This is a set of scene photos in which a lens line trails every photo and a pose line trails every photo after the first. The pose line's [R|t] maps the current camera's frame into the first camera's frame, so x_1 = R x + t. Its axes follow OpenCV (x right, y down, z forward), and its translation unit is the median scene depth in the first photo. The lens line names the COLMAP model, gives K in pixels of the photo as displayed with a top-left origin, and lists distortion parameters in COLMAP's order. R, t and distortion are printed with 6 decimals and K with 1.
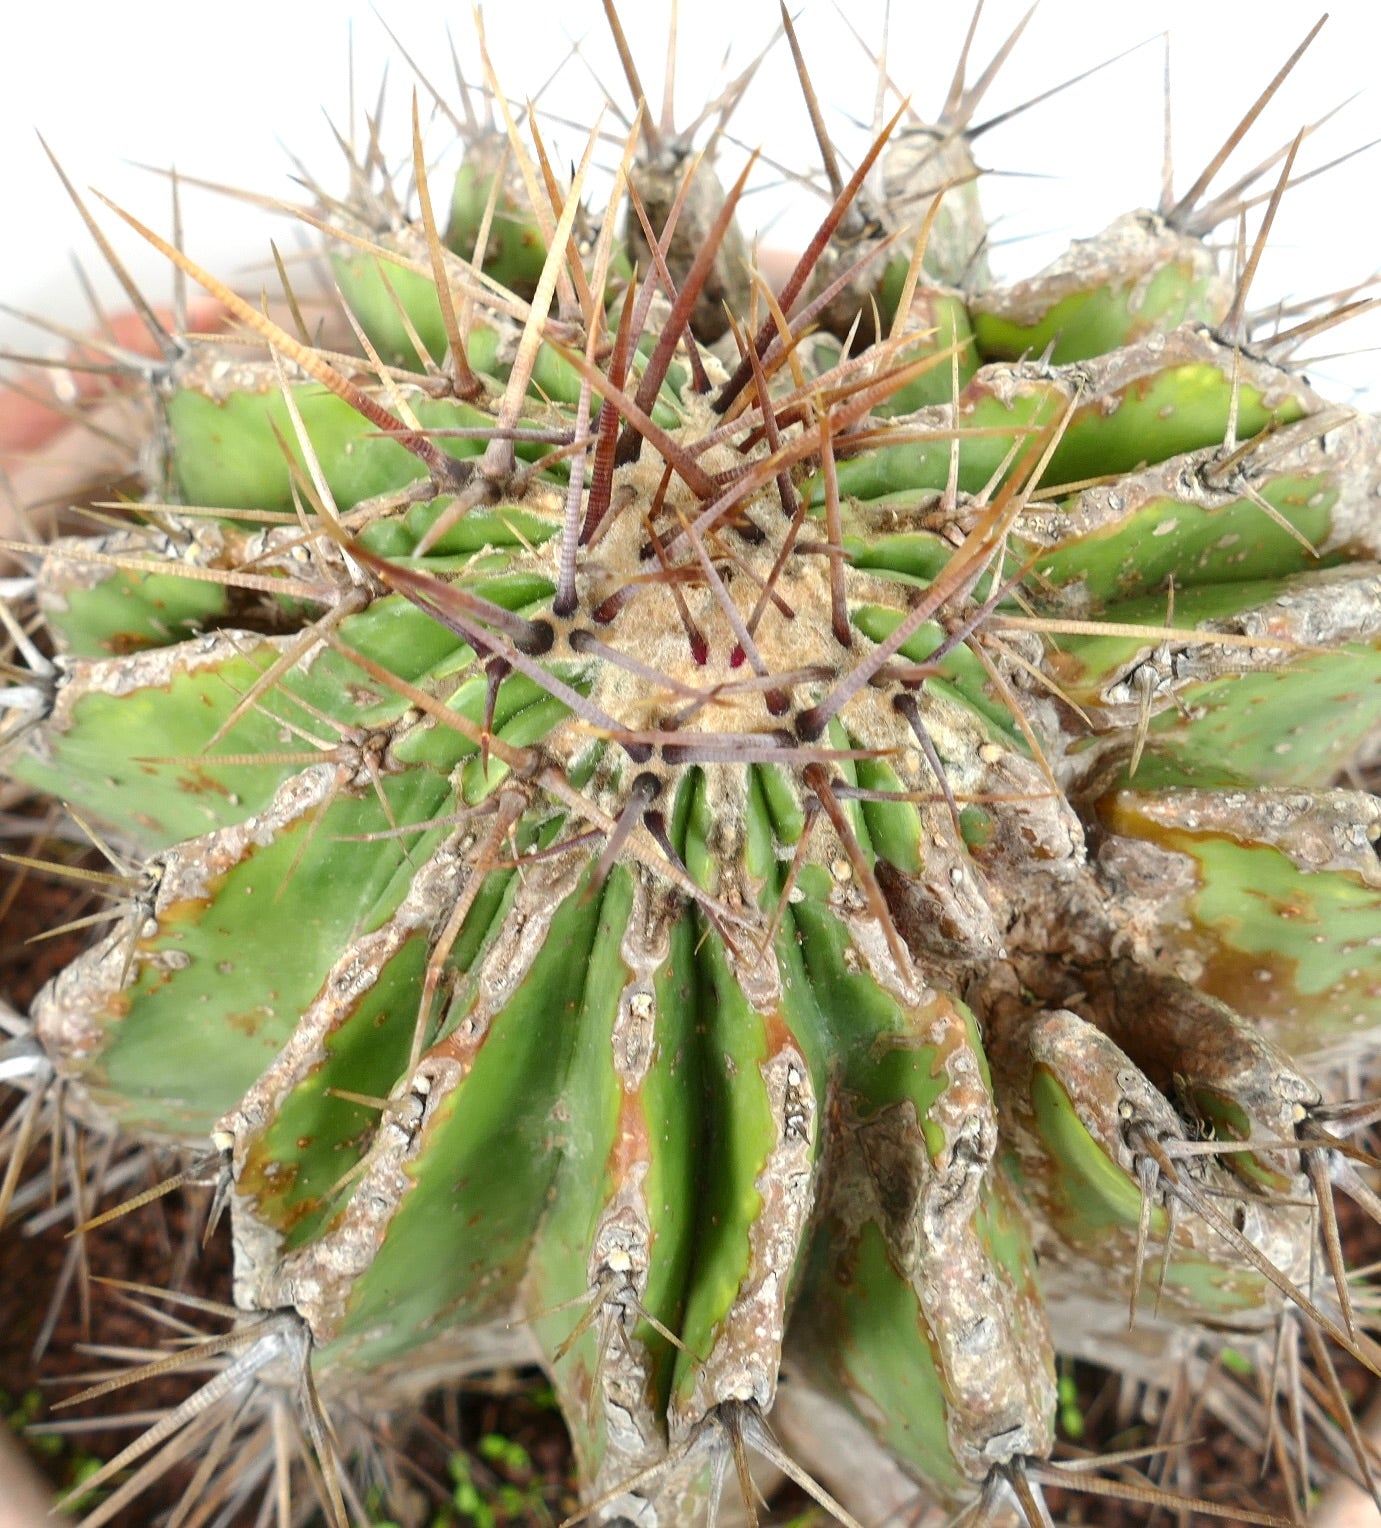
lens RADIAL K [[1947.1, 0, 680.6], [0, 1947.1, 764.3], [0, 0, 1]] dist [-0.020781, 0.000000]
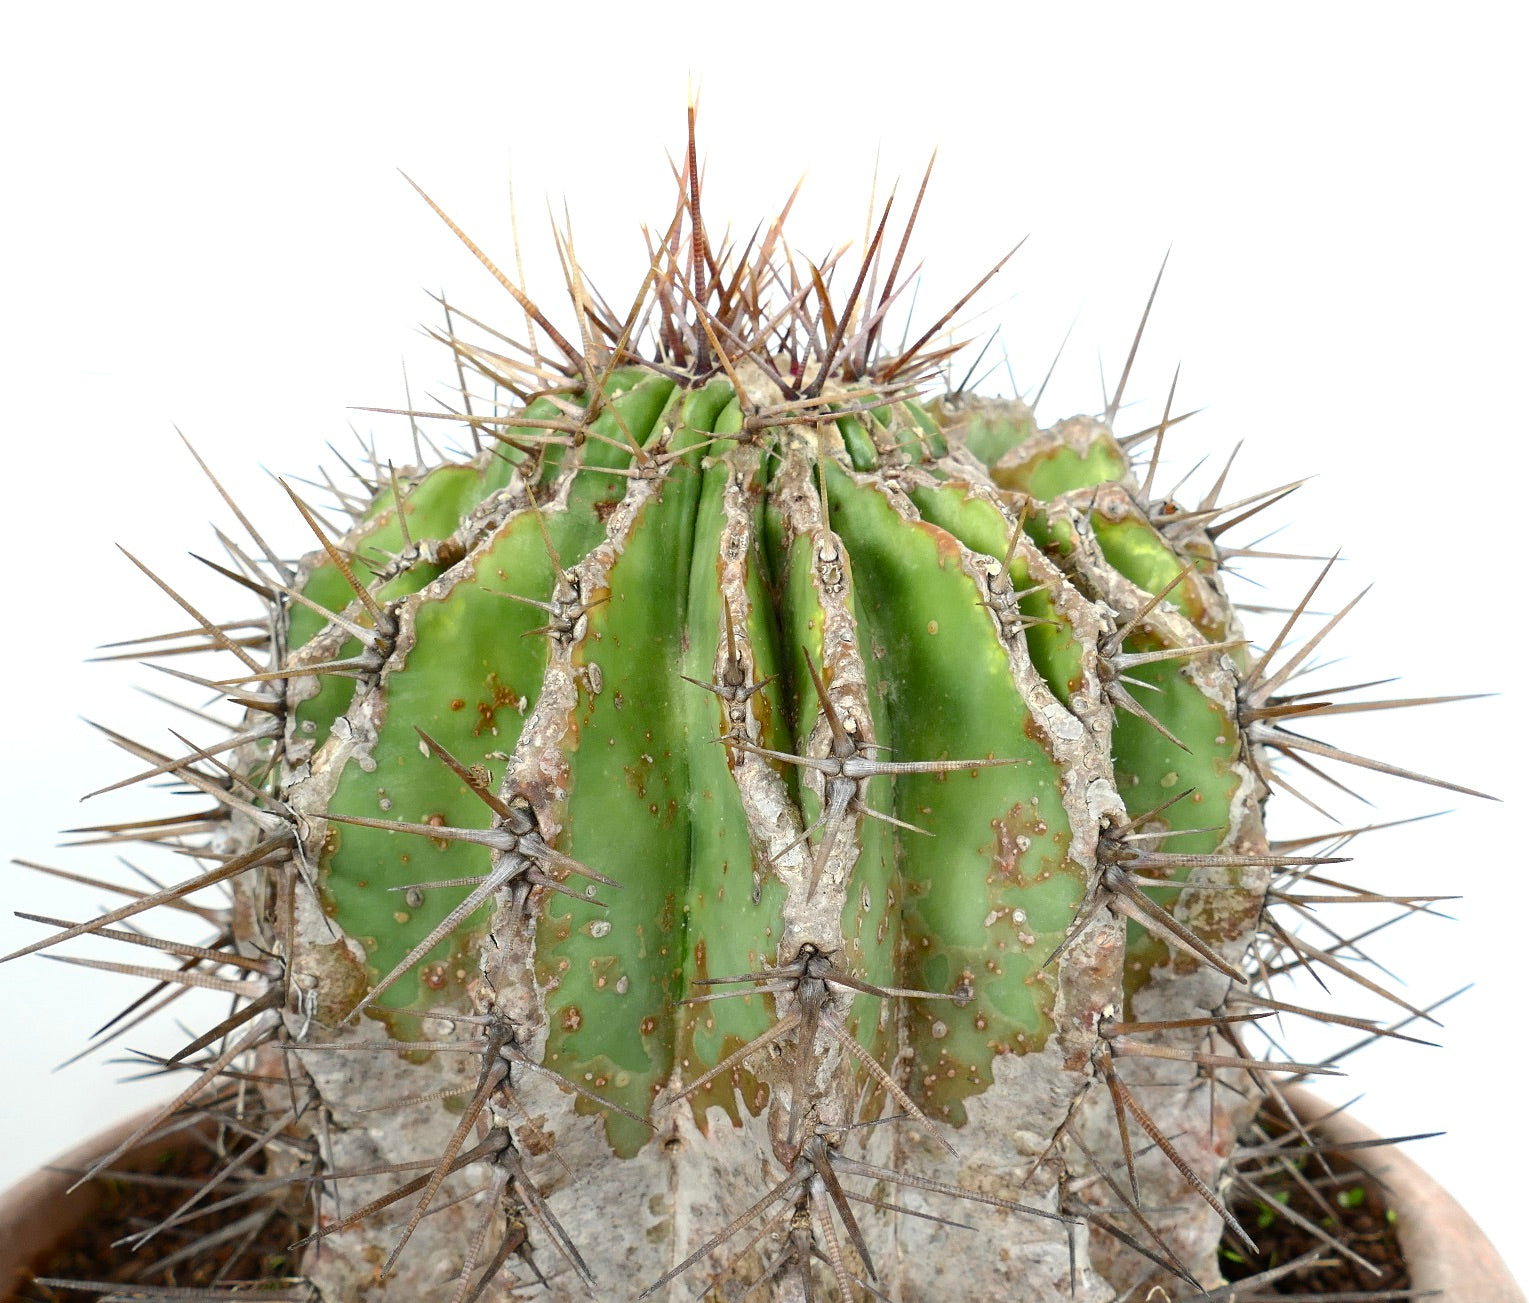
lens RADIAL K [[1952.5, 0, 789.1], [0, 1952.5, 853.2], [0, 0, 1]] dist [-0.028839, 0.000000]
pose [[0.725178, -0.275572, 0.631012, -1.143792], [0.644242, 0.595015, -0.480530, 0.990740], [-0.243041, 0.754995, 0.609027, 0.258851]]
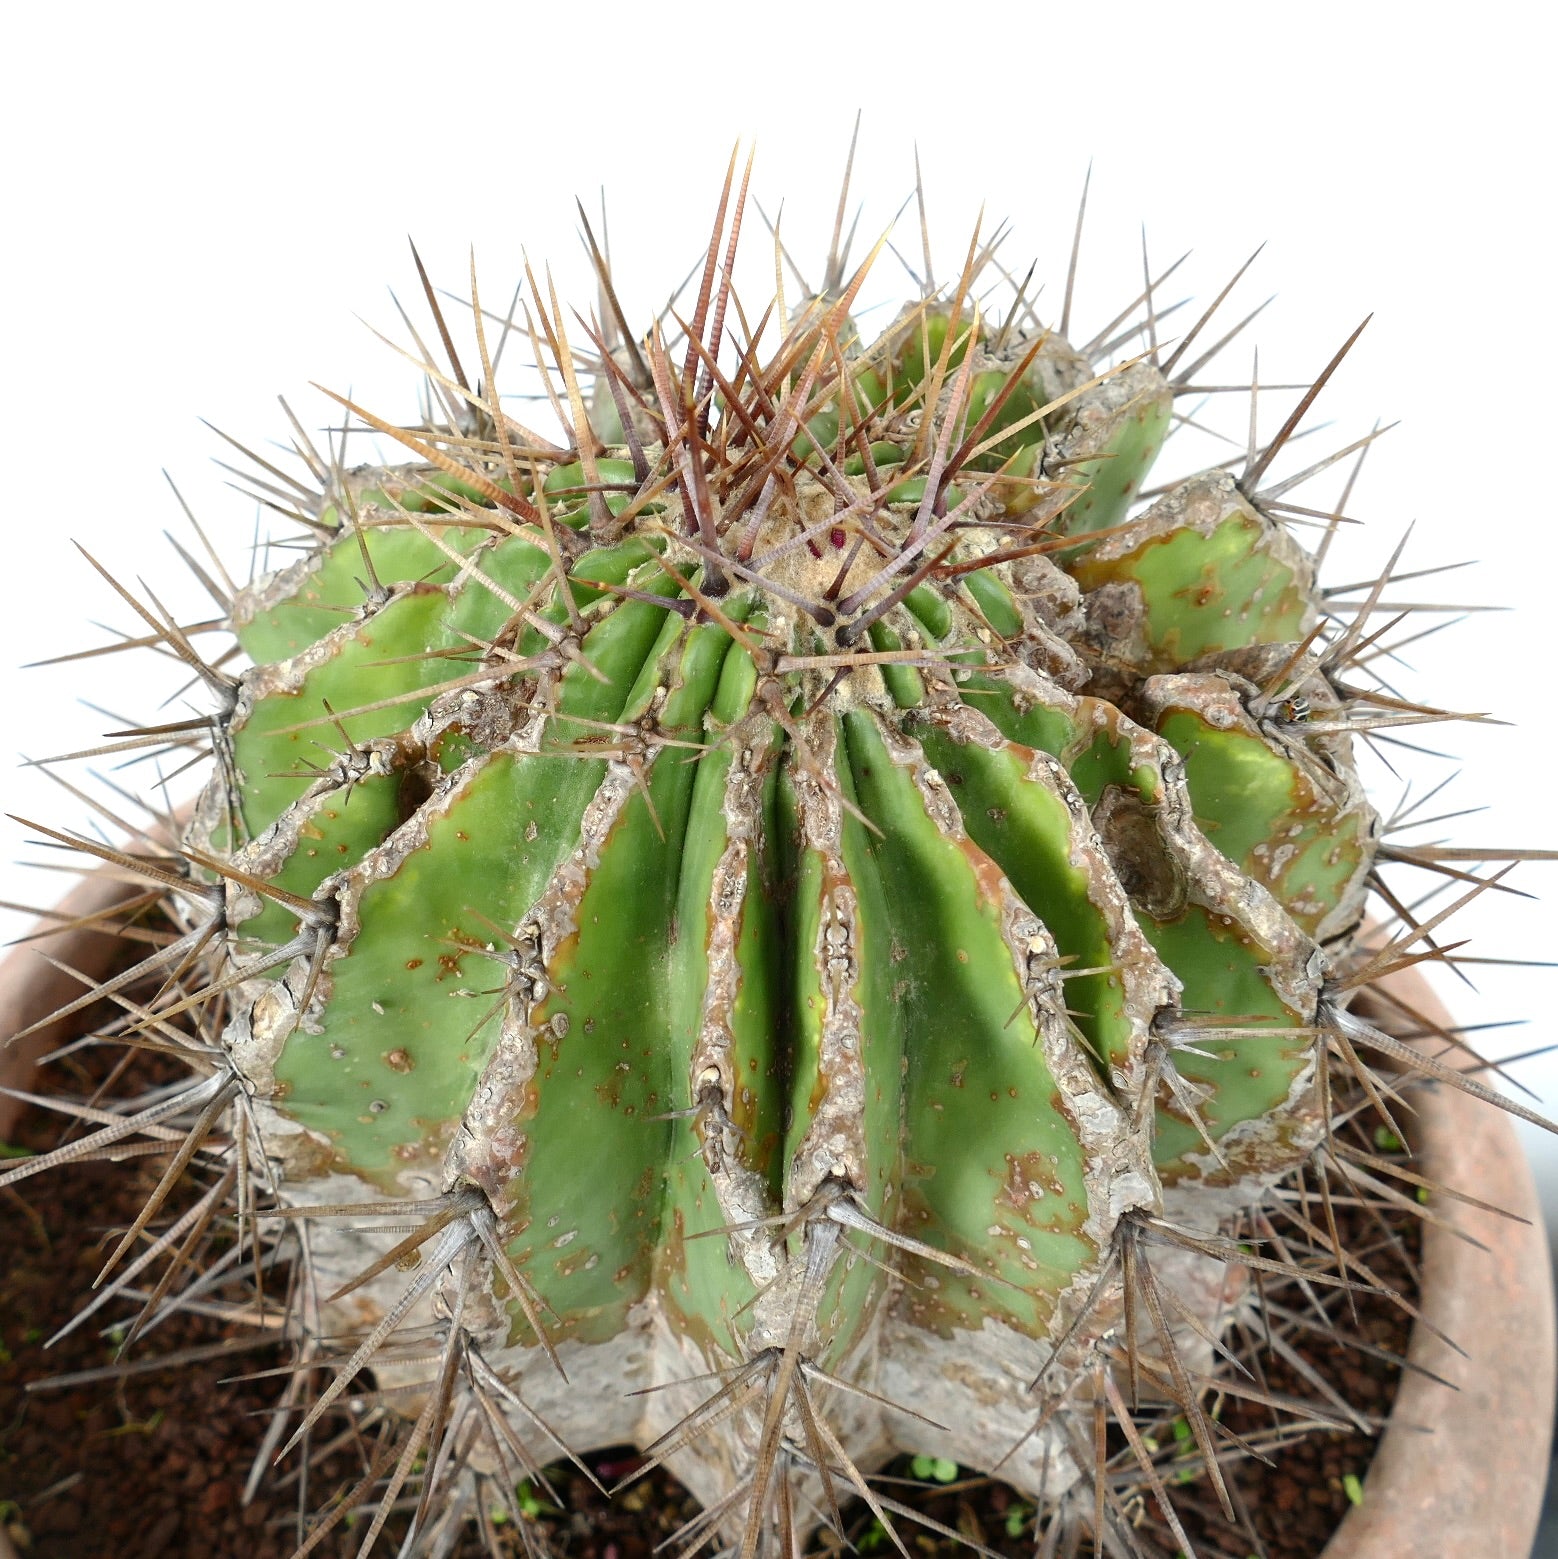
lens RADIAL K [[1950.3, 0, 753.6], [0, 1950.3, 827.7], [0, 0, 1]] dist [-0.016913, 0.000000]
pose [[0.794074, -0.466256, 0.389938, -0.620700], [0.565103, 0.802577, -0.191128, 0.321707], [-0.223840, 0.372124, 0.900788, -0.136275]]
